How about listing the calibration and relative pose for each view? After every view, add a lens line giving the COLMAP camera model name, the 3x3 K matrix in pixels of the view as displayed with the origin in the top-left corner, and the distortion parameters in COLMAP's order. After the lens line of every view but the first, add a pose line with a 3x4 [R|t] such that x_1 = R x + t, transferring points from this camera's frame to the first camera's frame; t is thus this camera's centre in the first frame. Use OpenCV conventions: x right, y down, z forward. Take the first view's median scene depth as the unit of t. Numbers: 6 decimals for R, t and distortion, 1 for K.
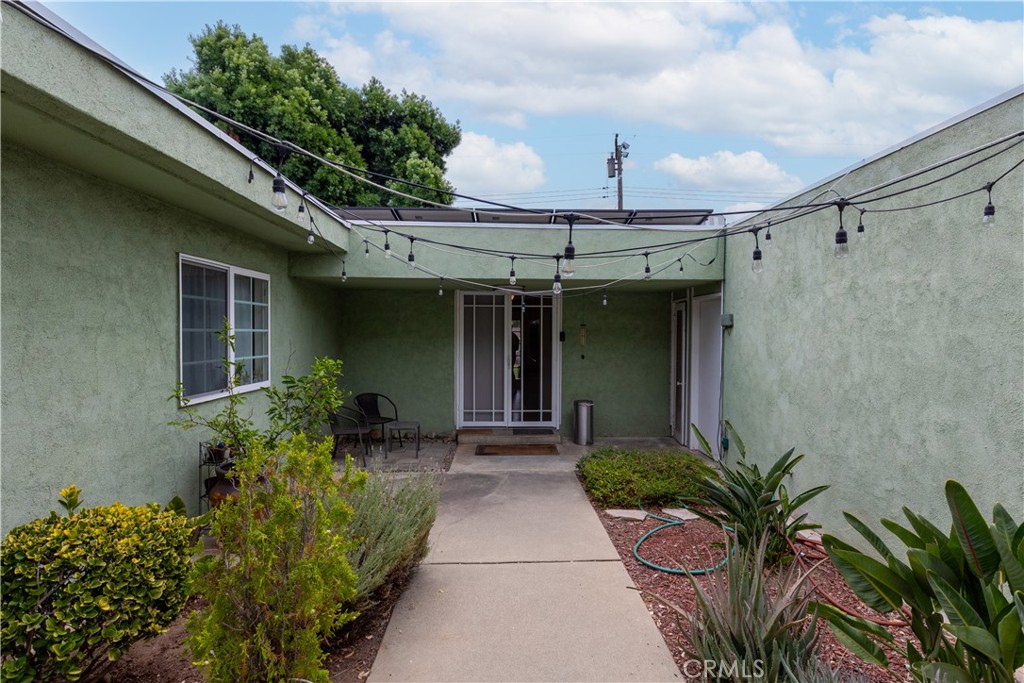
lens RADIAL K [[505.7, 0, 512.0], [0, 505.7, 341.5], [0, 0, 1]] dist [-0.002708, -0.000504]
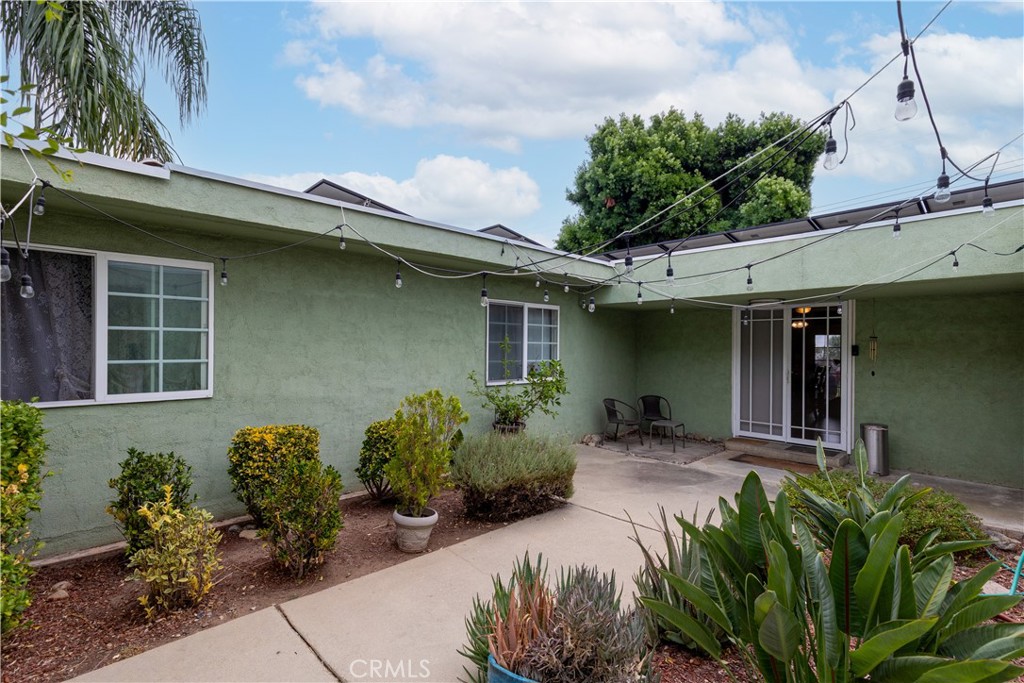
lens RADIAL K [[468.4, 0, 511.2], [0, 468.4, 349.8], [0, 0, 1]] dist [0.002344, 0.000309]
pose [[0.657679, 0.005220, -0.753280, 0.324886], [-0.020447, 0.999731, -0.010924, 0.010247], [0.753021, 0.022587, 0.657609, -0.005757]]
